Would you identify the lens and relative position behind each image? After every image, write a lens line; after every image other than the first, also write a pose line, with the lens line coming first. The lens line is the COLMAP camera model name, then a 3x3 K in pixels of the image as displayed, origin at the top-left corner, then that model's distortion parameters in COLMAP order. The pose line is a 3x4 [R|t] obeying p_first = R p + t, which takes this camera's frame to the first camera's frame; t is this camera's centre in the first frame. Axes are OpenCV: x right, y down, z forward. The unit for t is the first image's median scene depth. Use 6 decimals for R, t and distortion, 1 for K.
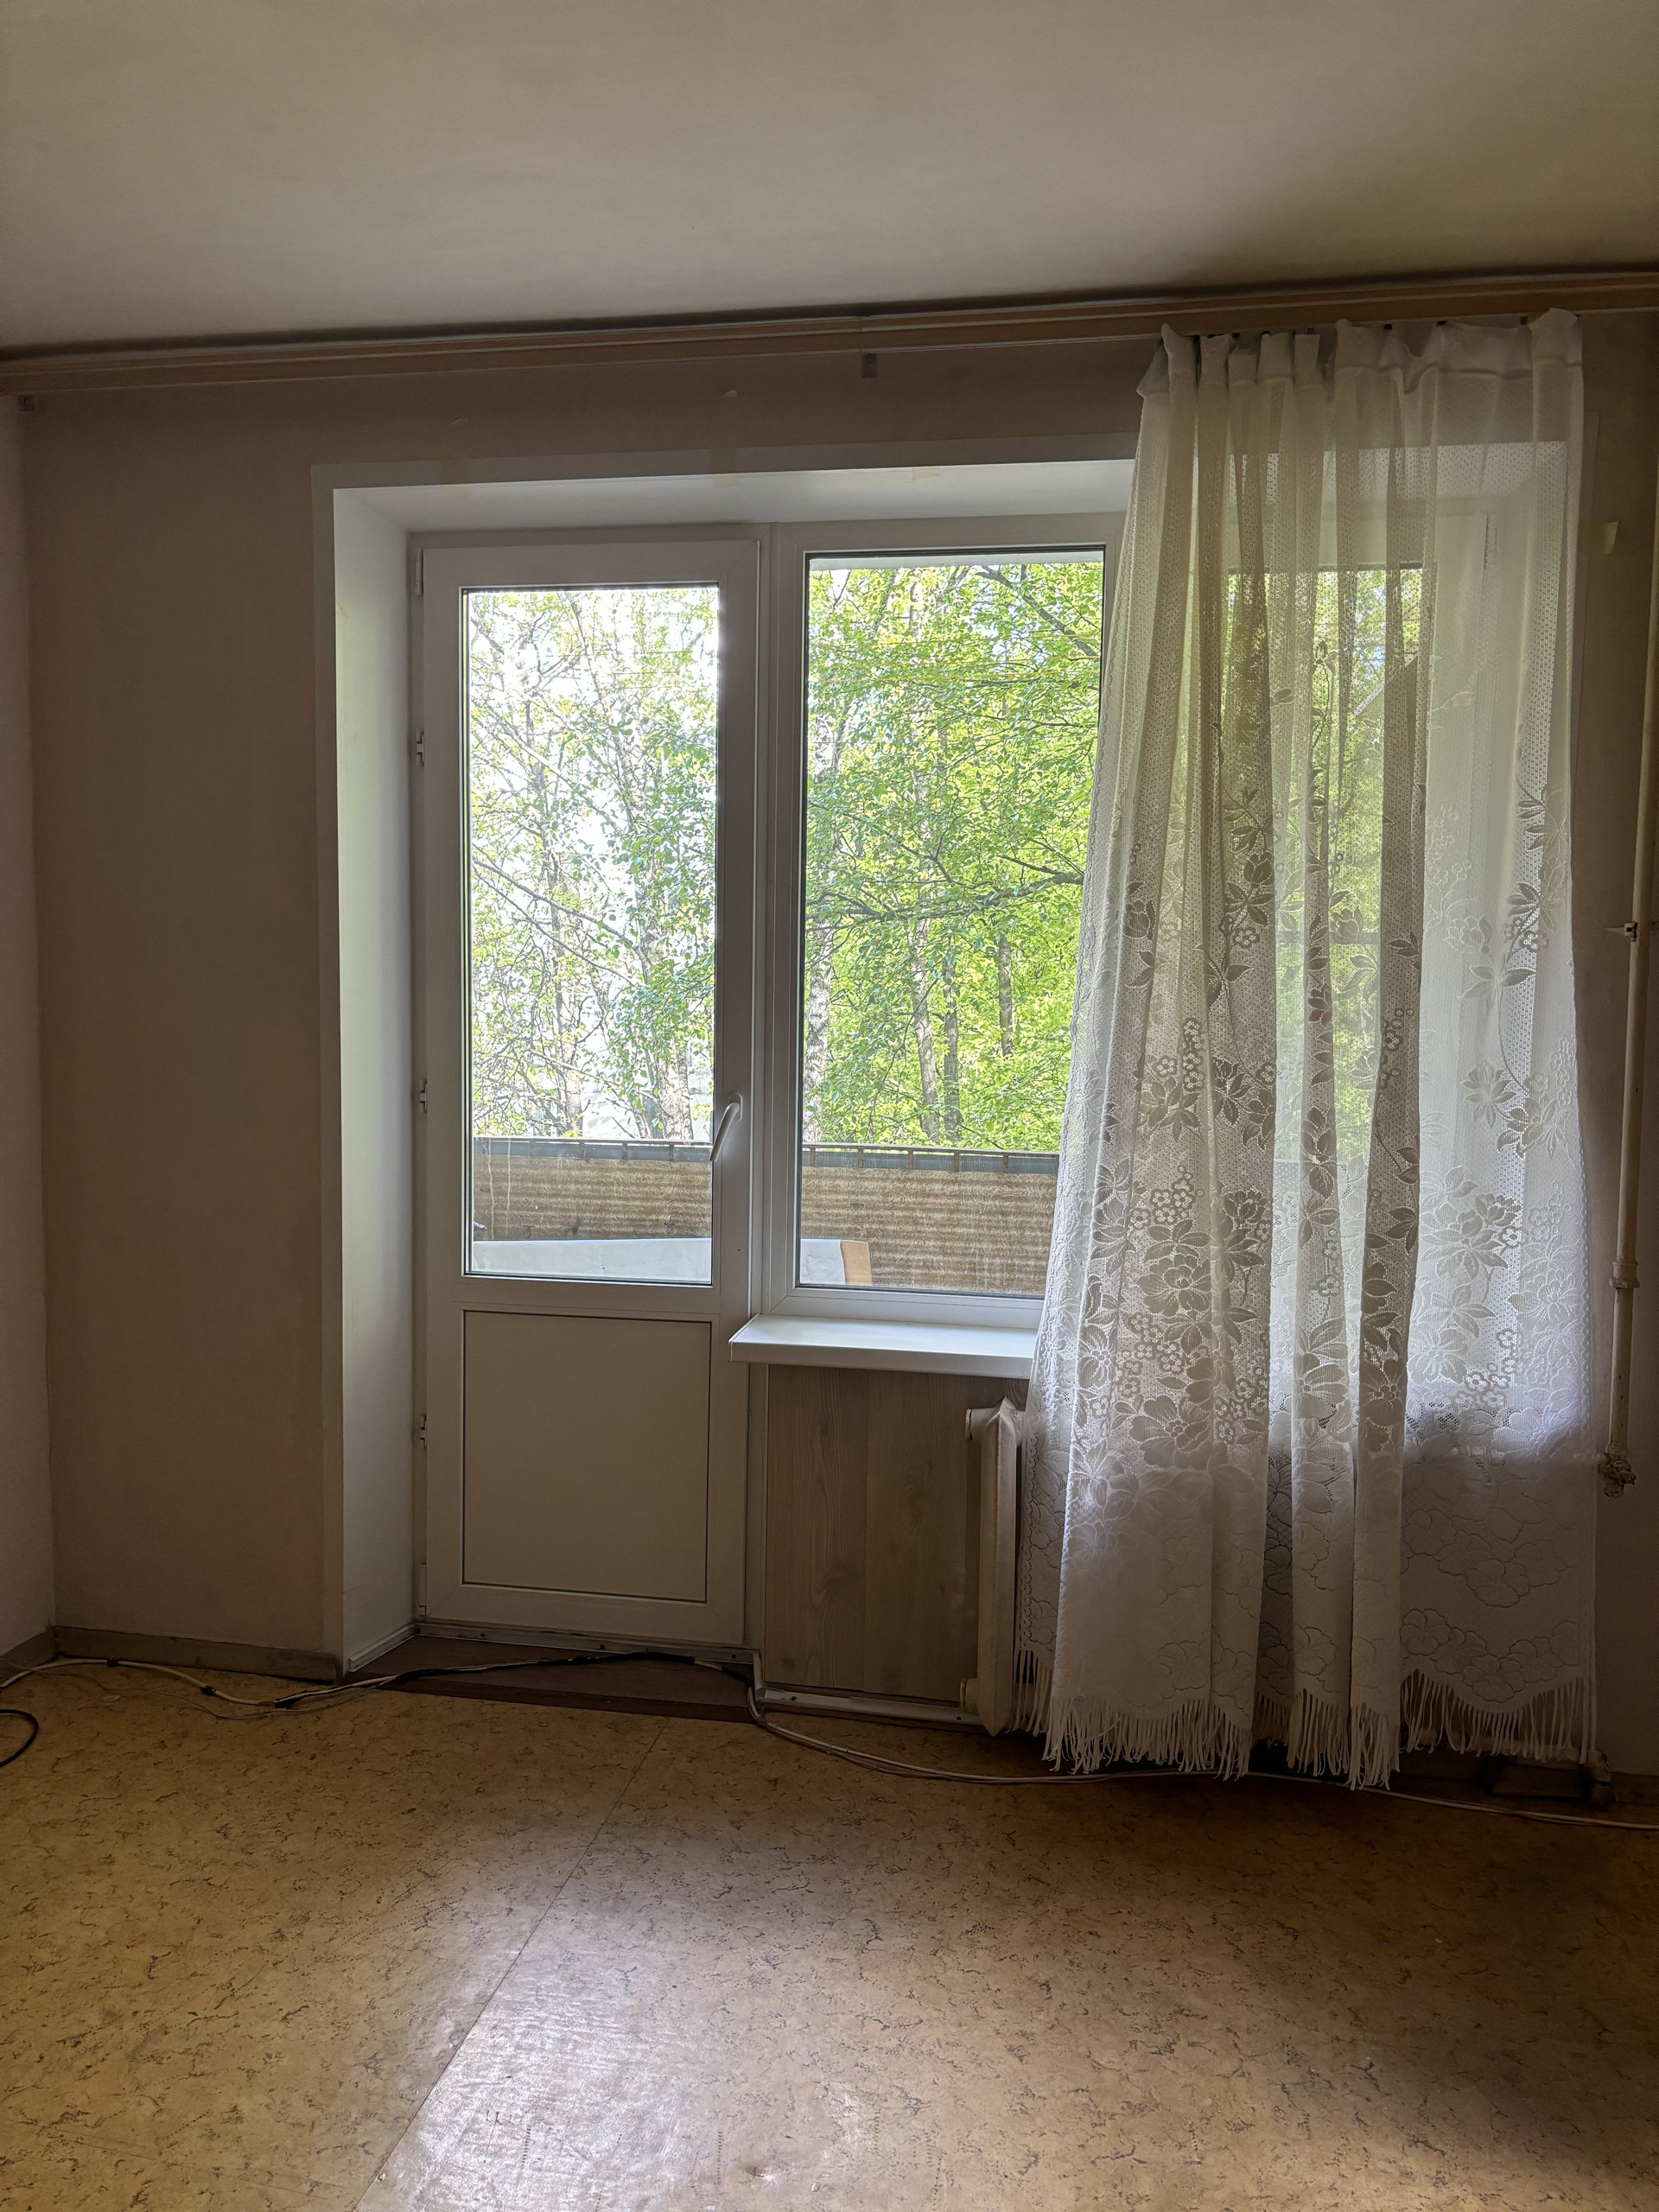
lens RADIAL K [[1693.3, 0, 831.6], [0, 1693.3, 1101.4], [0, 0, 1]] dist [0.032227, 0.013853]
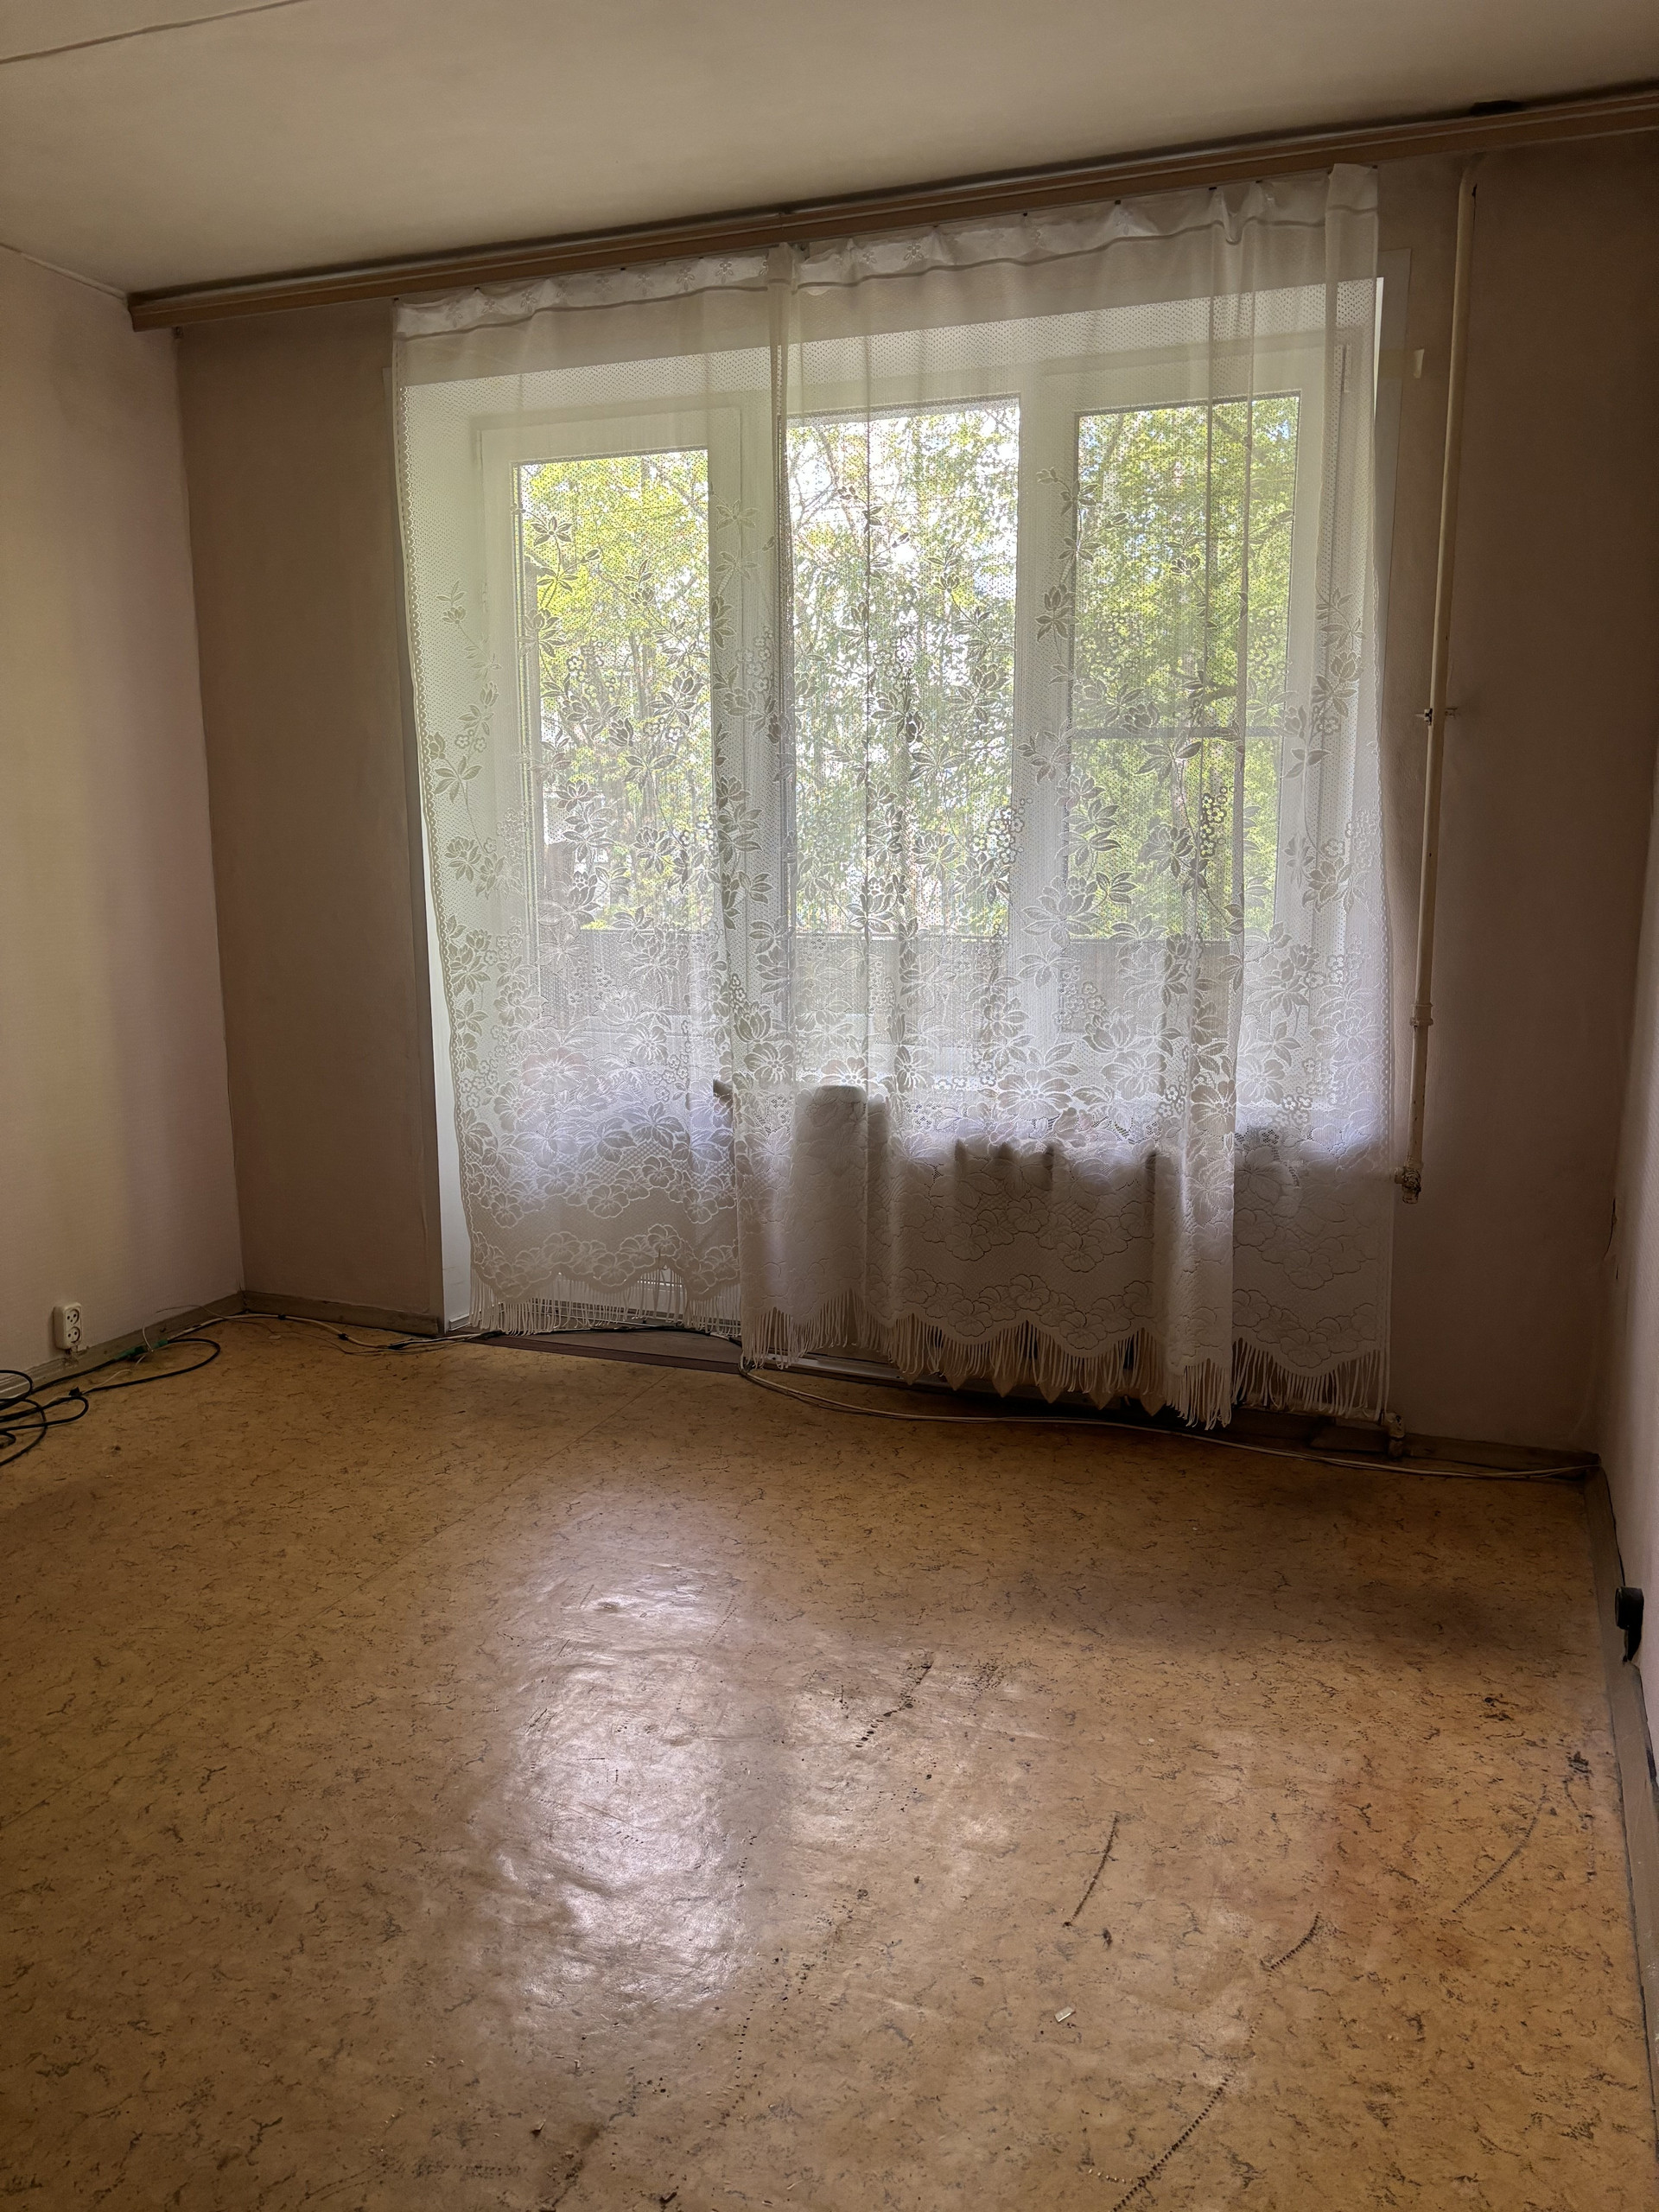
lens RADIAL K [[1668.9, 0, 830.5], [0, 1668.9, 1104.2], [0, 0, 1]] dist [0.069926, -0.059705]
pose [[0.982247, 0.015961, -0.186914, 0.279387], [-0.000656, 0.996660, 0.081659, 0.068832], [0.187593, -0.080087, 0.978976, -0.212009]]
